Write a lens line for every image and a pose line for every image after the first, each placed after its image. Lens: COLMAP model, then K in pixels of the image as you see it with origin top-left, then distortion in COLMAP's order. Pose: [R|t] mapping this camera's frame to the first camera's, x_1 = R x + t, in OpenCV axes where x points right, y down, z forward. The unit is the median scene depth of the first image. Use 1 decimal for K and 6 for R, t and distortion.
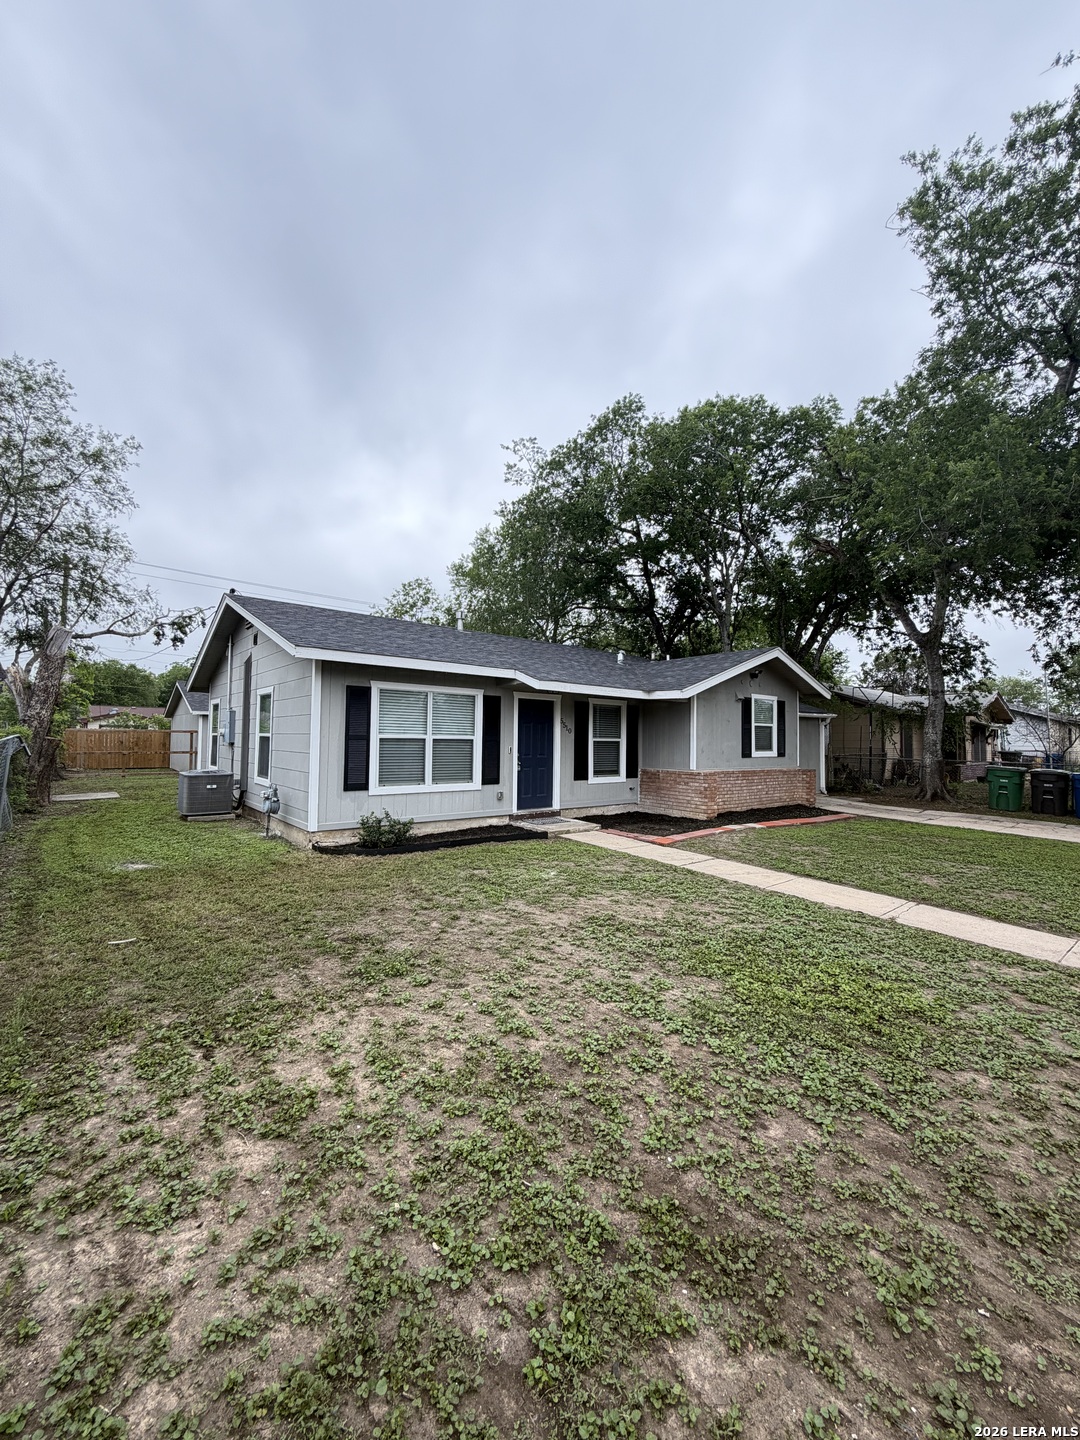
lens RADIAL K [[576.0, 0, 540.0], [0, 576.0, 720.0], [0, 0, 1]] dist [0.005998, -0.000241]
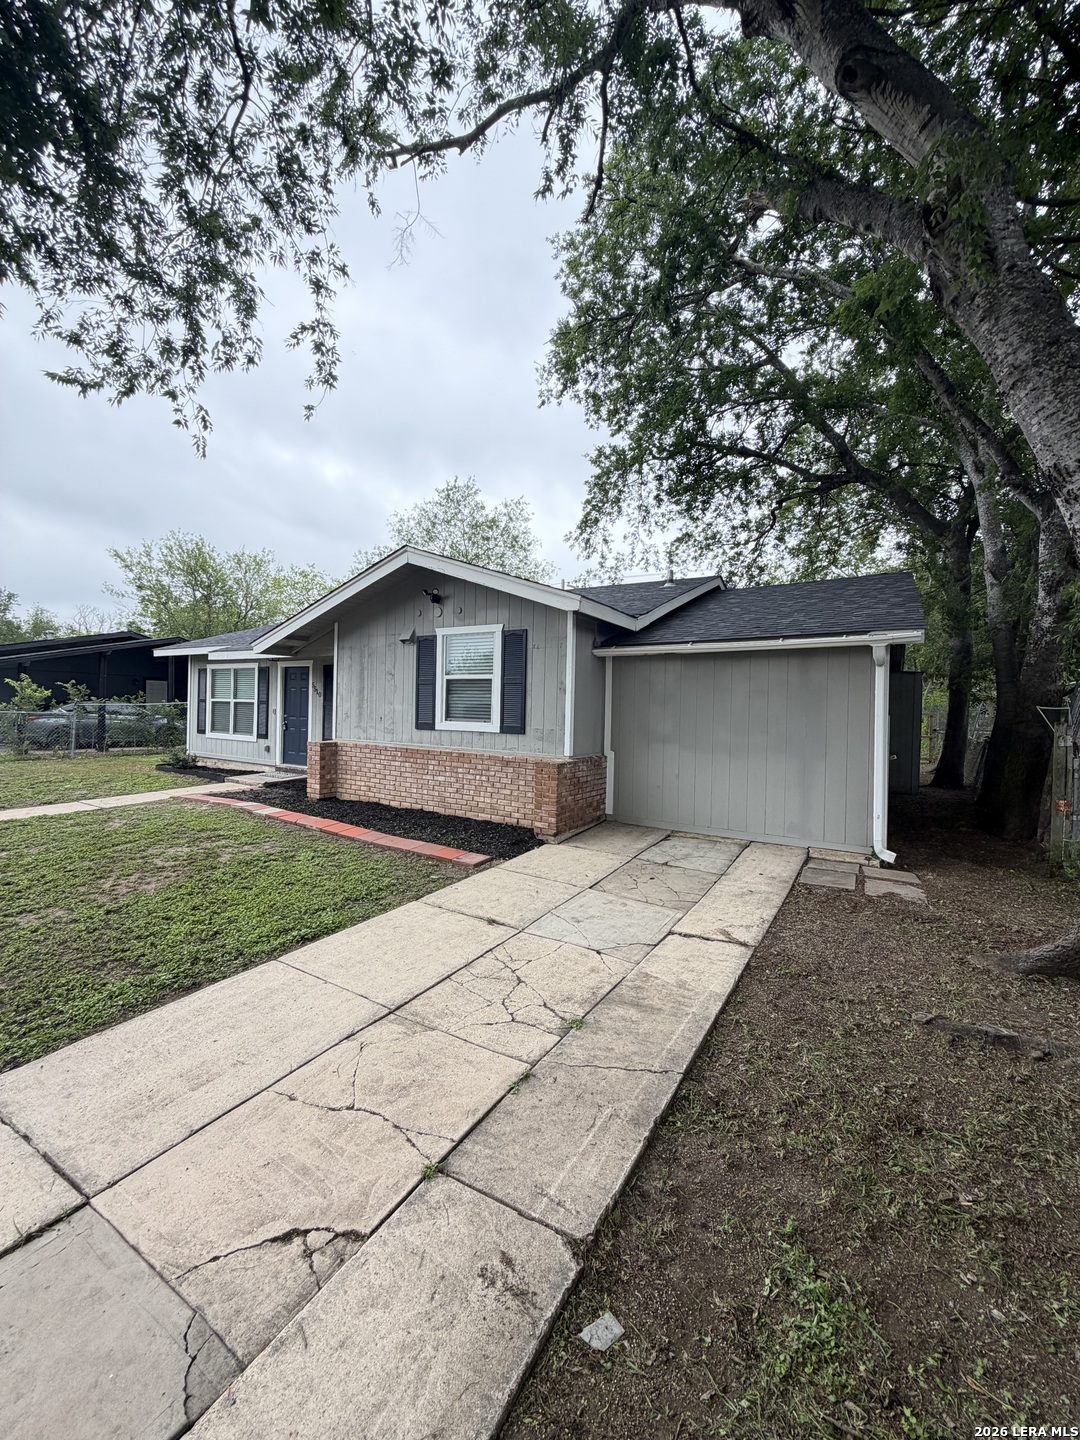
lens RADIAL K [[576.0, 0, 540.0], [0, 576.0, 720.0], [0, 0, 1]] dist [0.005998, -0.000241]
pose [[0.335628, 0.013018, -0.941905, 1.216060], [0.009362, 0.999809, 0.017154, 0.054181], [0.941948, -0.014575, 0.335442, 1.093568]]
